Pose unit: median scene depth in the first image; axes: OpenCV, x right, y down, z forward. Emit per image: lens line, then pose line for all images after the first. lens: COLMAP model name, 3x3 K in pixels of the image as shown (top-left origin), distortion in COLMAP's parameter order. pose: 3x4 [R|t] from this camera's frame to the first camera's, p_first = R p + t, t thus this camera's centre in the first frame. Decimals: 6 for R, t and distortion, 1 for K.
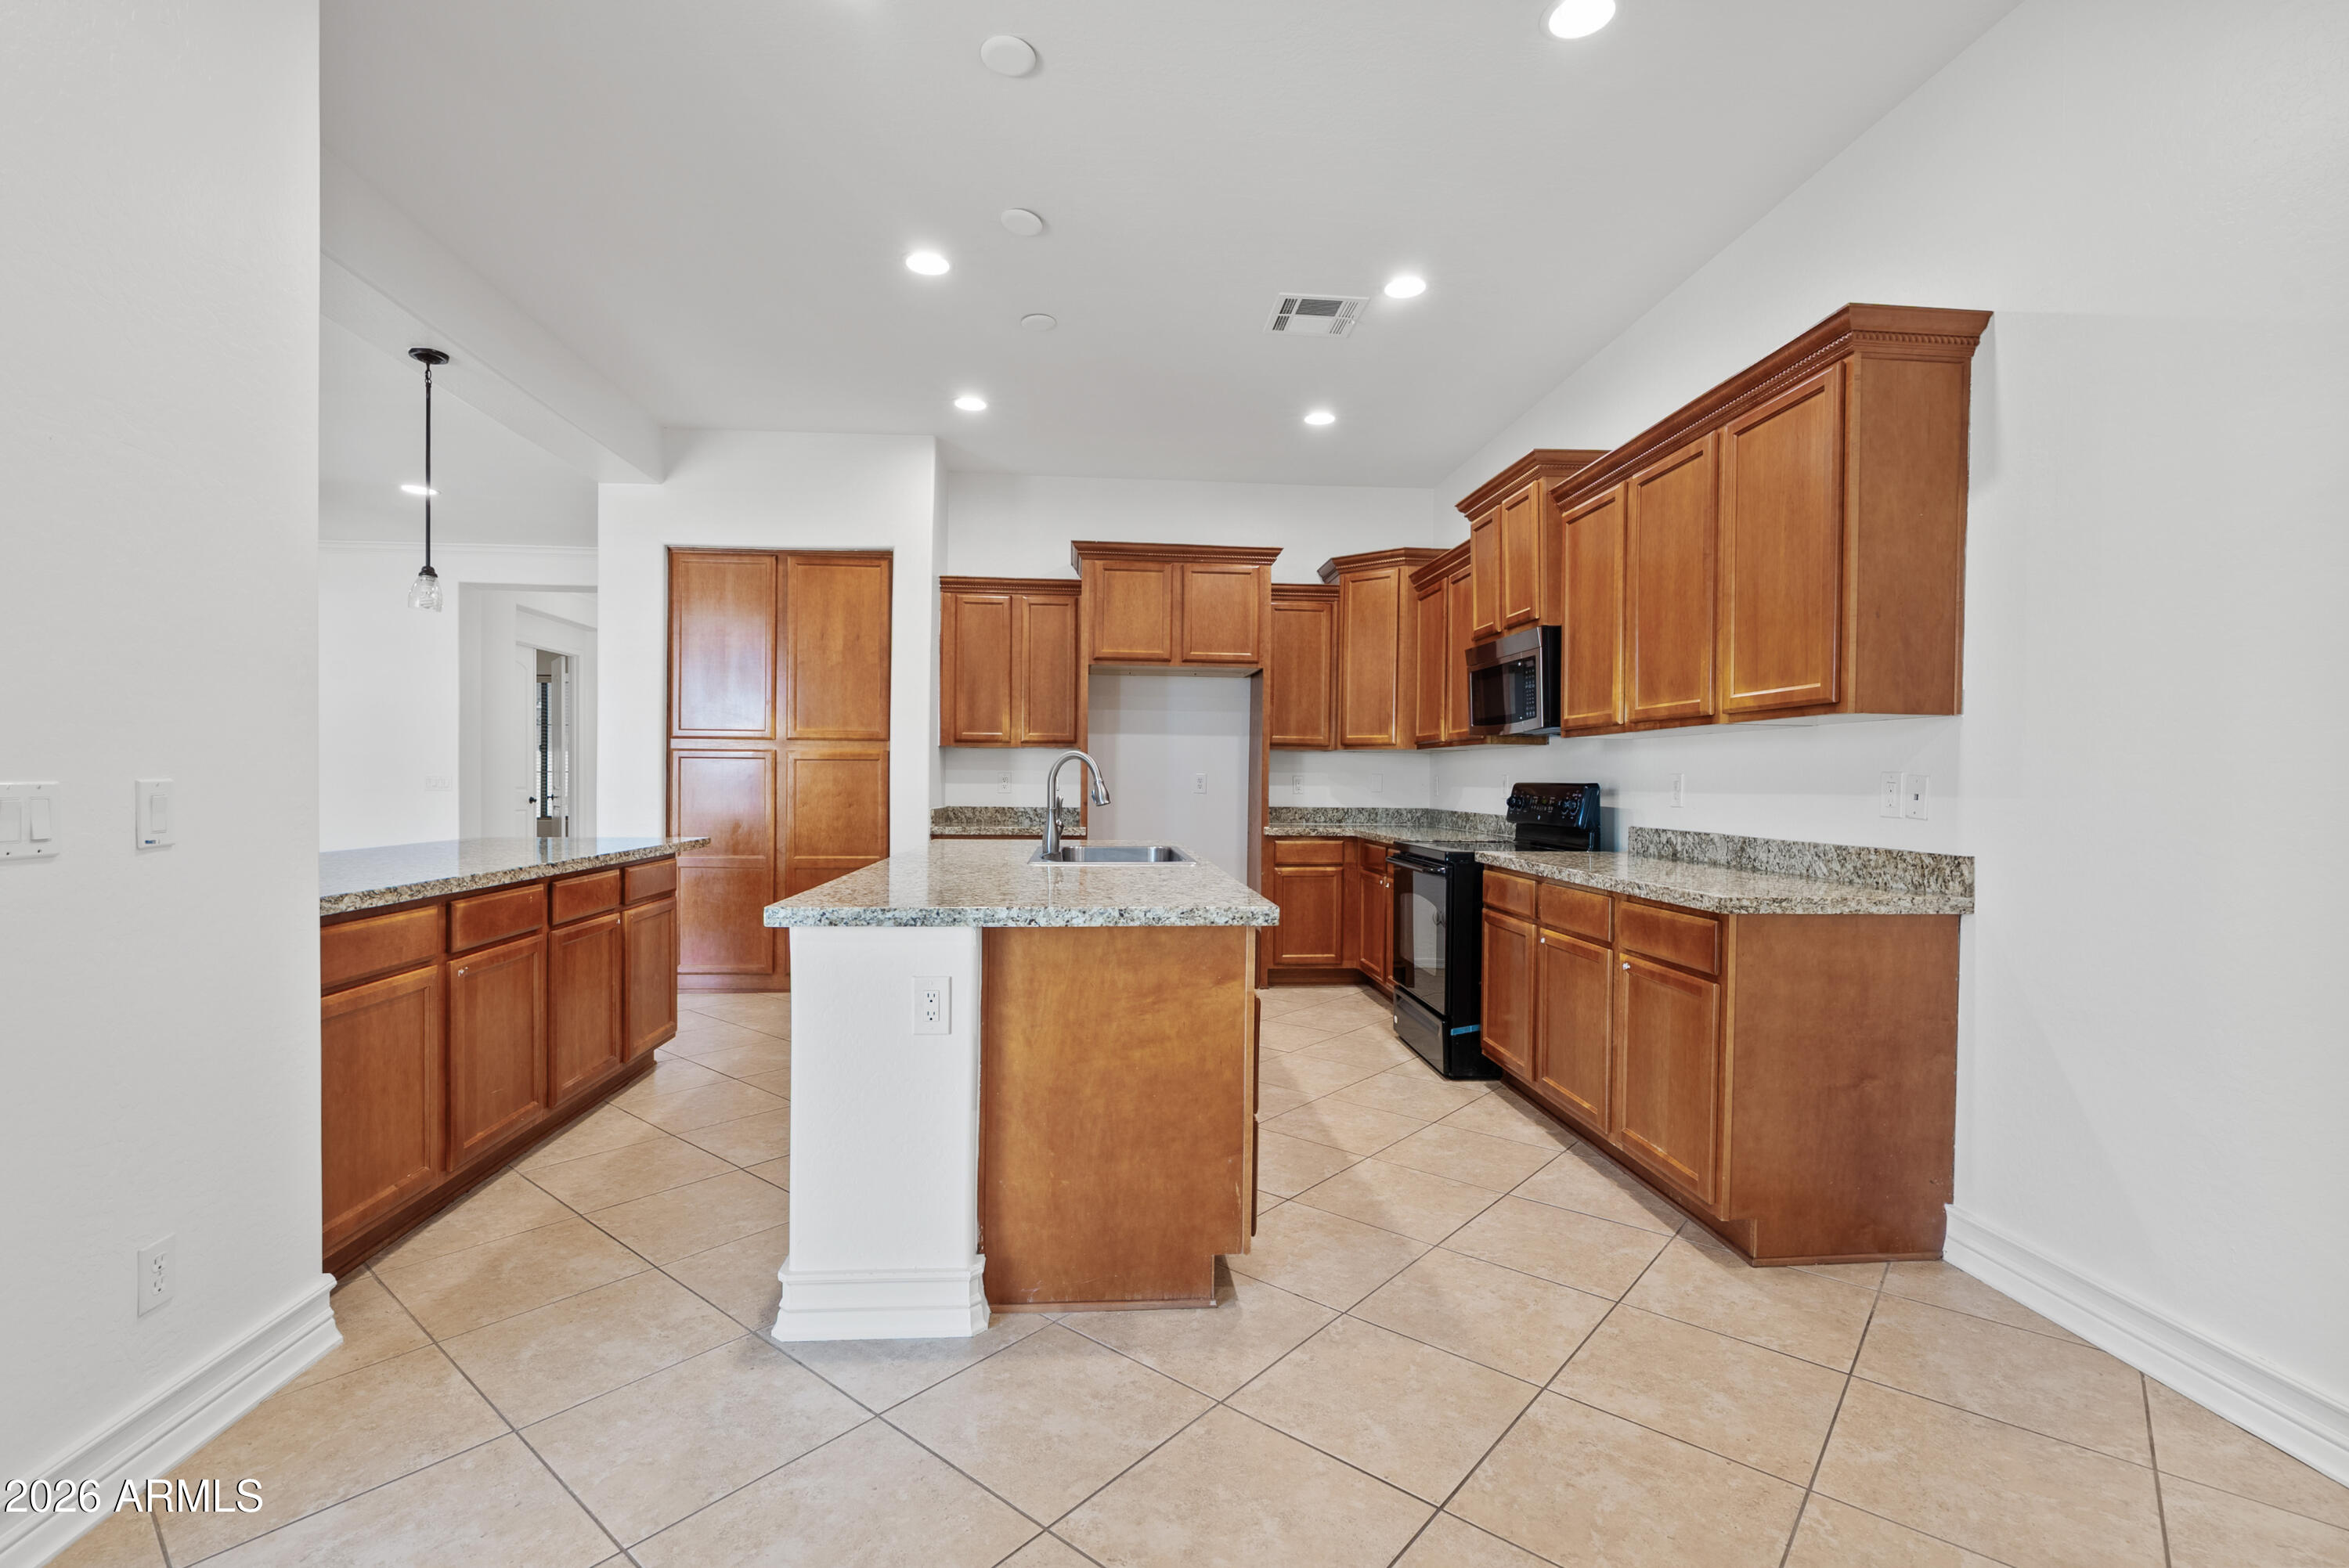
lens RADIAL K [[1066.8, 0, 1178.0], [0, 1066.8, 788.6], [0, 0, 1]] dist [-0.003854, 0.001123]
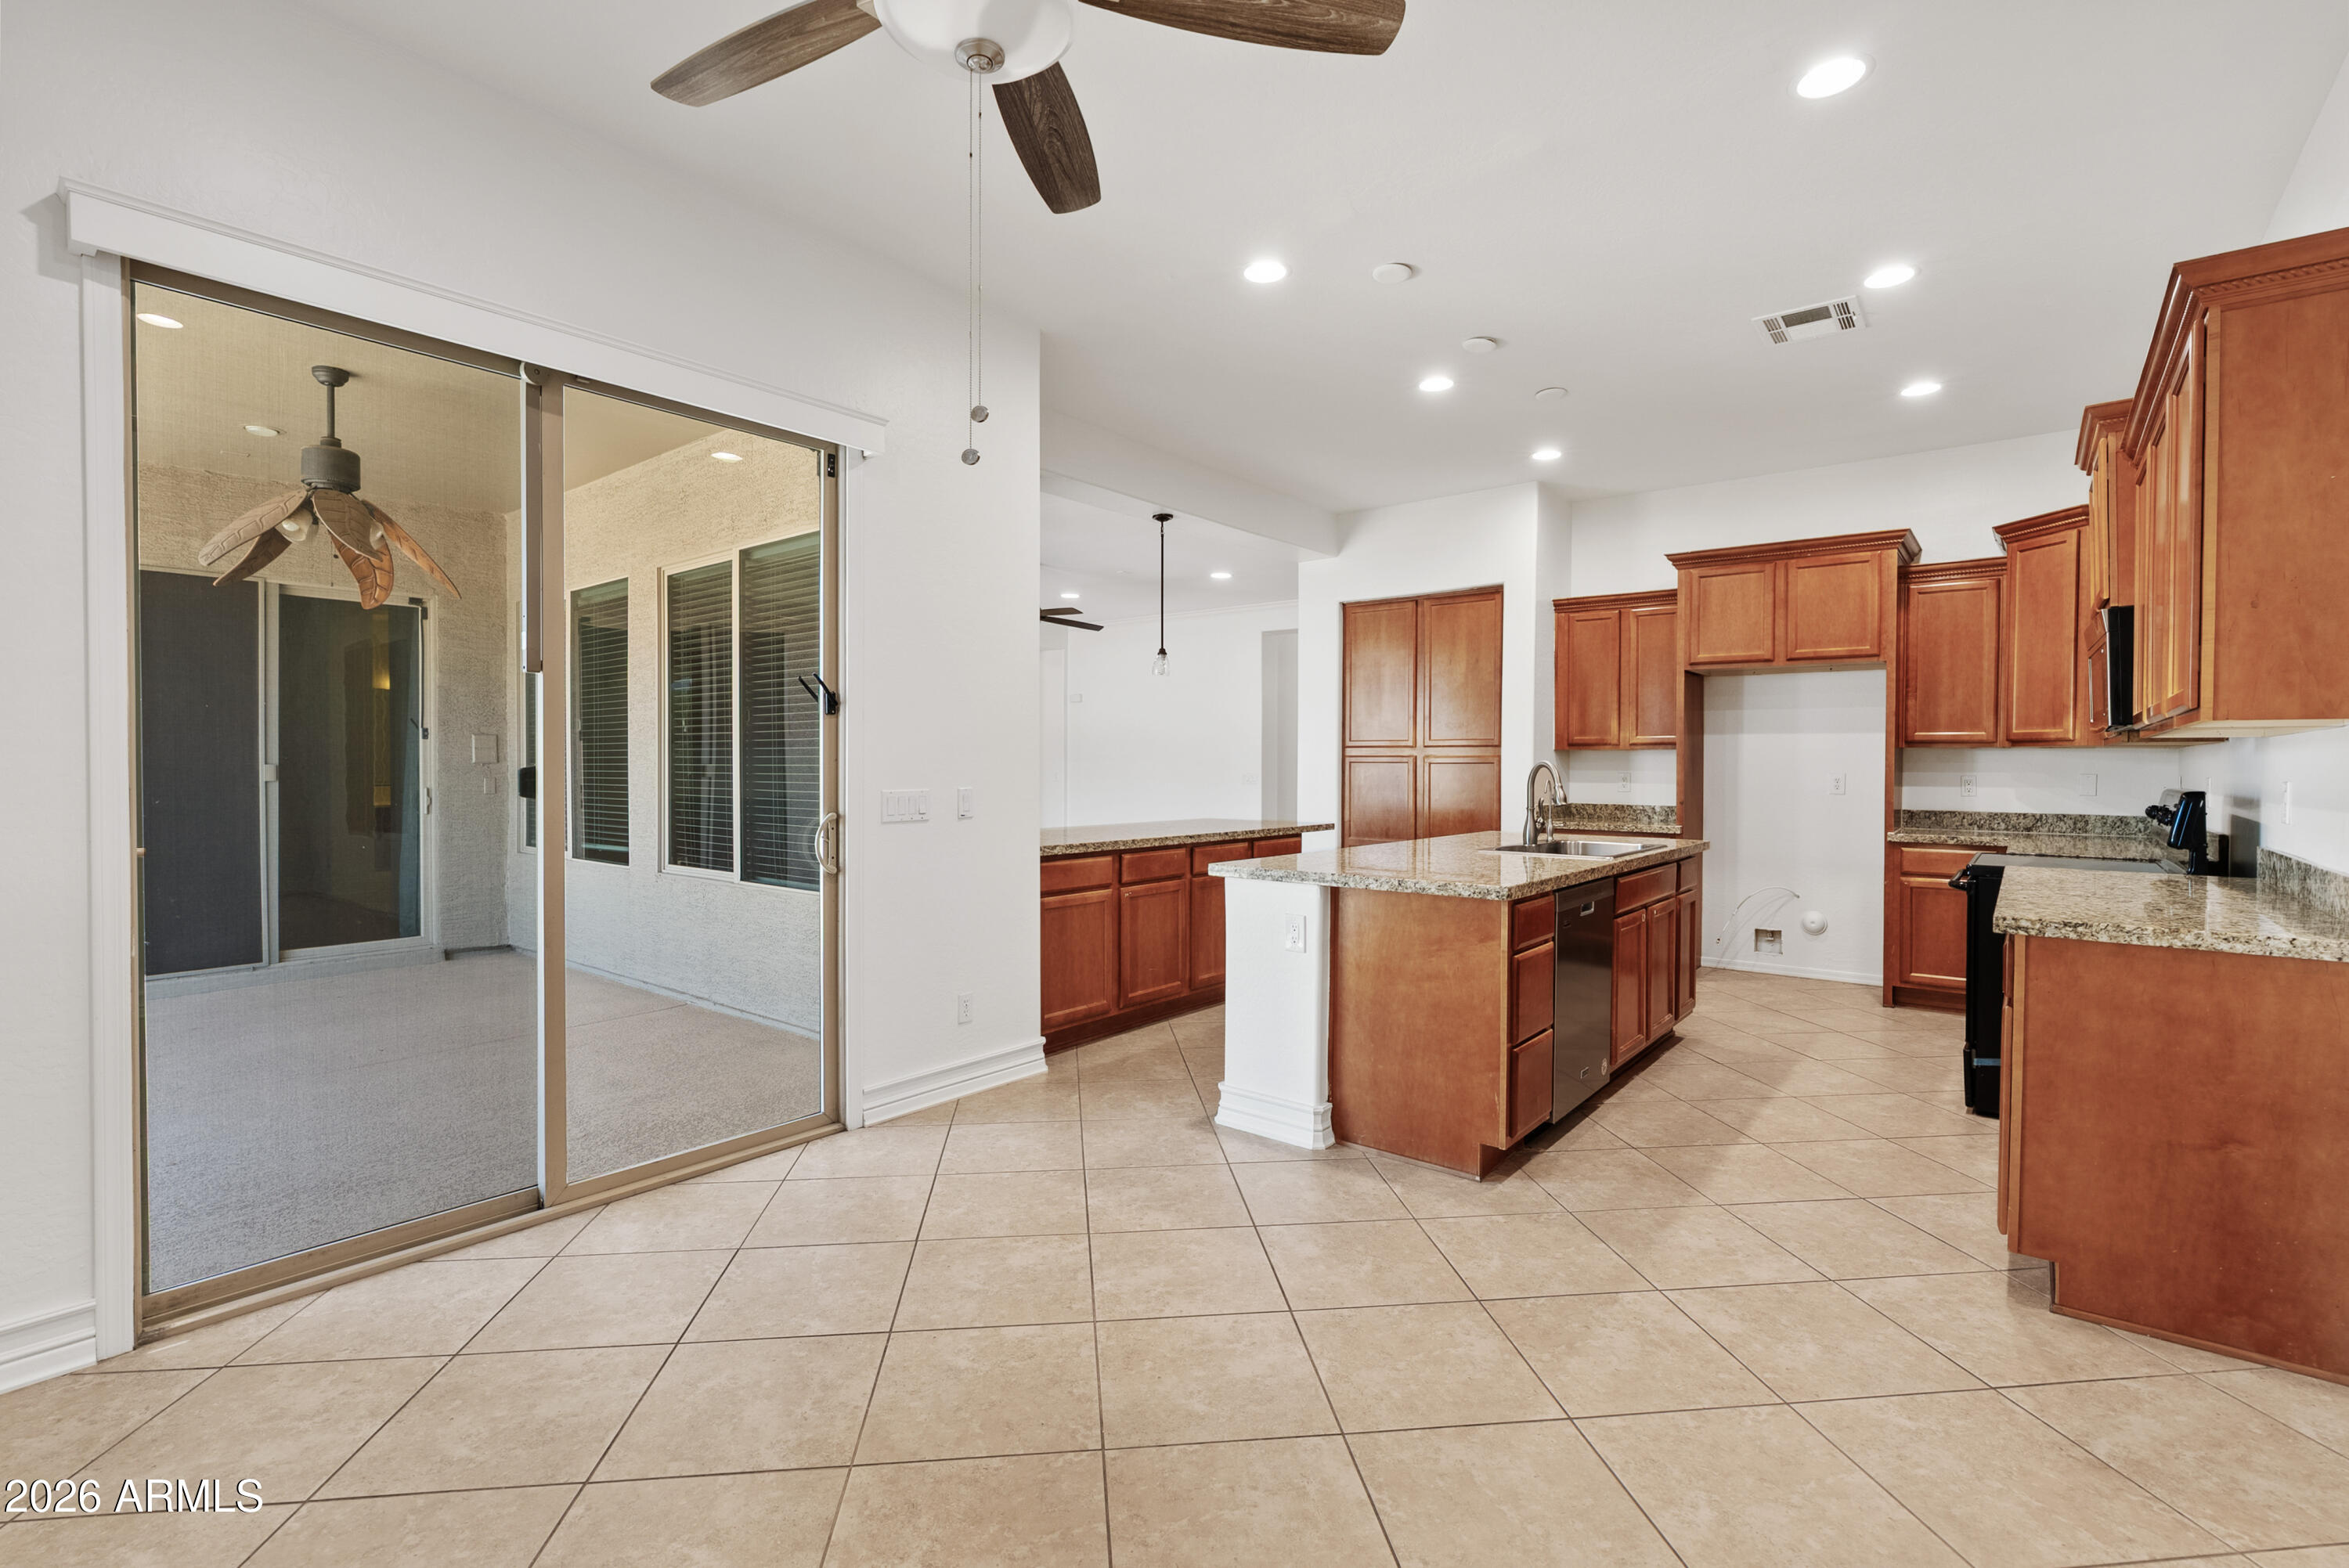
lens RADIAL K [[1069.0, 0, 1179.0], [0, 1069.0, 777.3], [0, 0, 1]] dist [0.003825, 0.000713]
pose [[0.724328, 0.002408, -0.689451, 0.453234], [-0.003526, 0.999994, -0.000212, -0.015408], [0.689447, 0.002585, 0.724332, -0.159575]]
